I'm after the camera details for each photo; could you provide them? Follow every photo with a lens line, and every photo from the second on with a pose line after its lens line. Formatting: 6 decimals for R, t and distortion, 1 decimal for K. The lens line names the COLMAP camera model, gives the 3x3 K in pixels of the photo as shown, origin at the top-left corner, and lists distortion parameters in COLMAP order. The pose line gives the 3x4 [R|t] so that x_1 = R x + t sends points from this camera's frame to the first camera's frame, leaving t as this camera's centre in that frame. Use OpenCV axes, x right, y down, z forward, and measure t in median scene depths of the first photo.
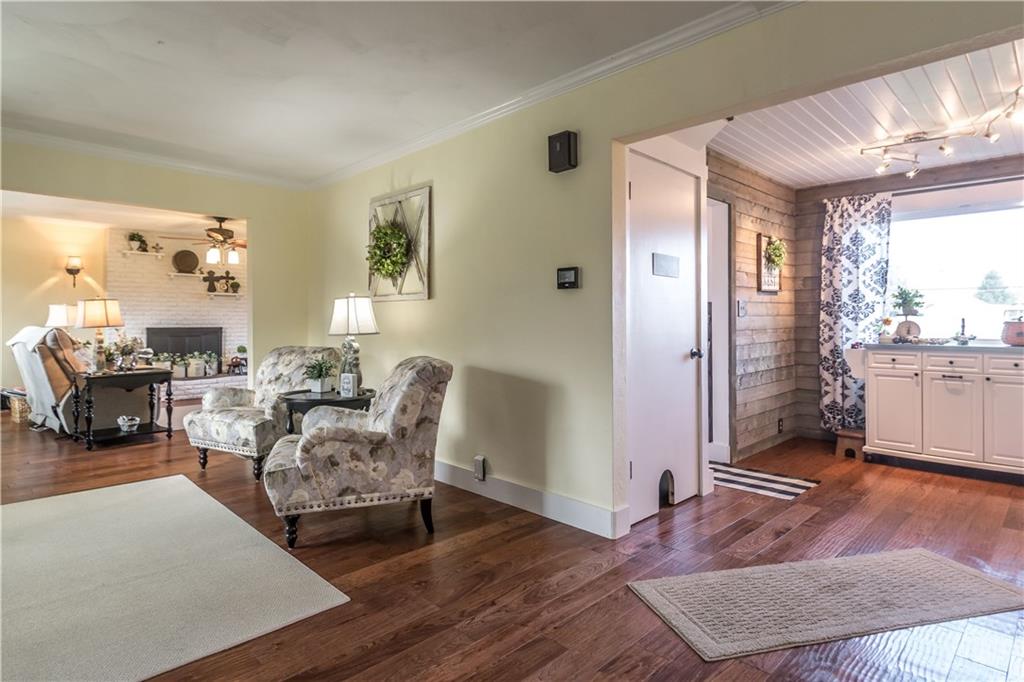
lens RADIAL K [[505.2, 0, 479.9], [0, 505.2, 319.8], [0, 0, 1]] dist [0.006740, -0.006458]
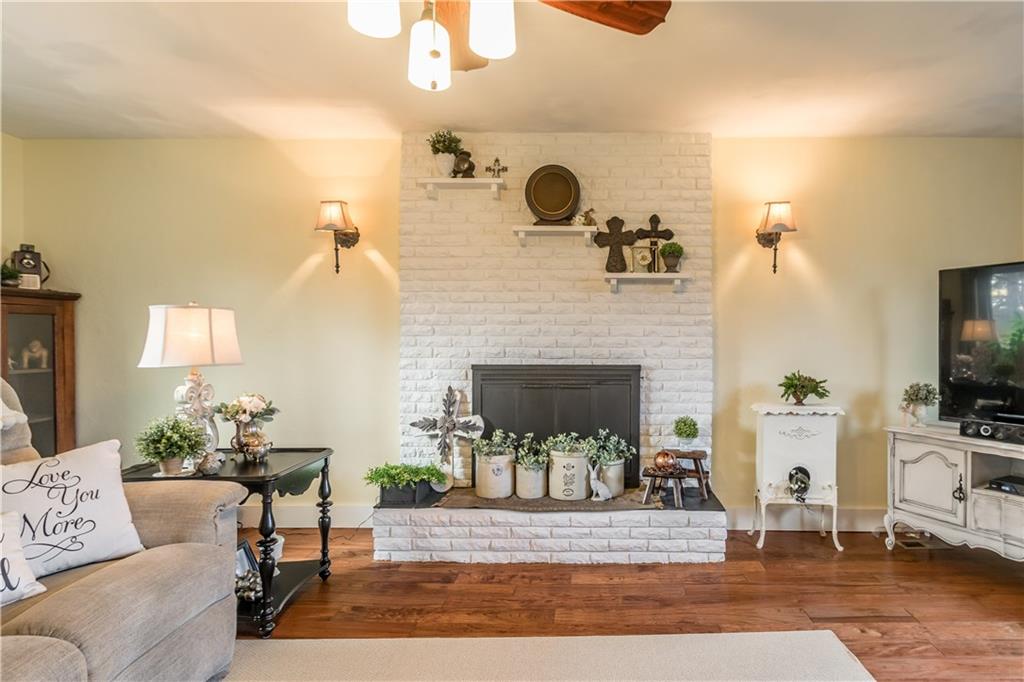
lens RADIAL K [[505.2, 0, 623.0], [0, 505.2, 350.8], [0, 0, 1]] dist [0.006740, -0.006458]
pose [[0.759023, 0.014289, -0.650908, -0.503348], [-0.000741, 0.999777, 0.021084, -0.007726], [0.651064, -0.015521, 0.758864, 1.295936]]
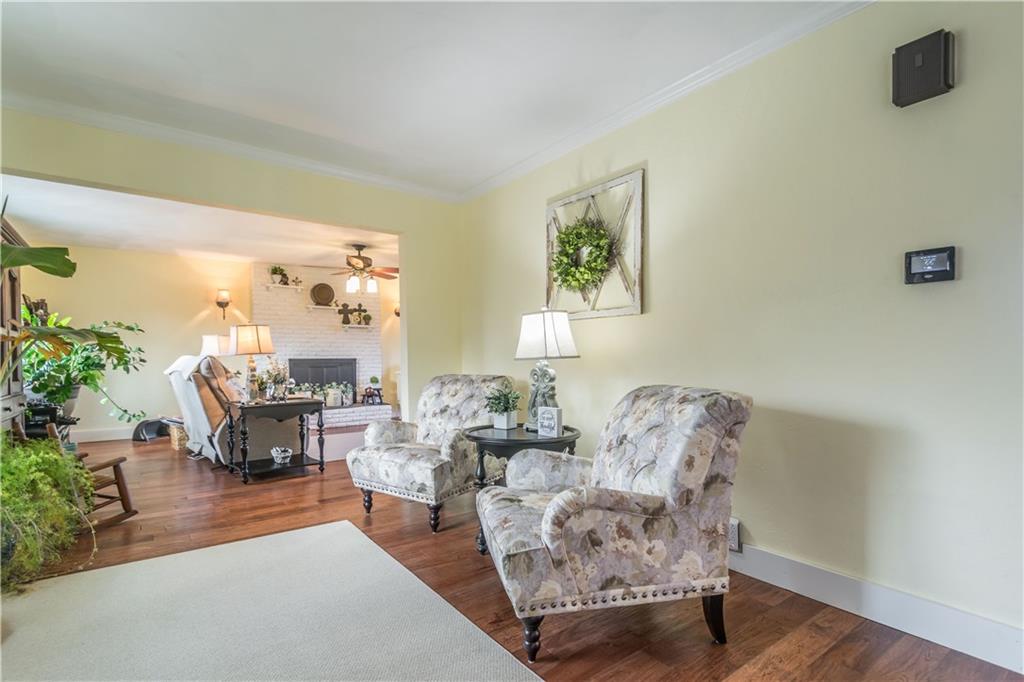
lens RADIAL K [[442.1, 0, 495.8], [0, 442.1, 372.1], [0, 0, 1]] dist [0.000970, 0.000069]
pose [[0.992783, 0.000979, -0.119919, -0.216589], [0.003085, 0.999427, 0.033703, 0.023443], [0.119884, -0.033829, 0.992211, 0.253235]]
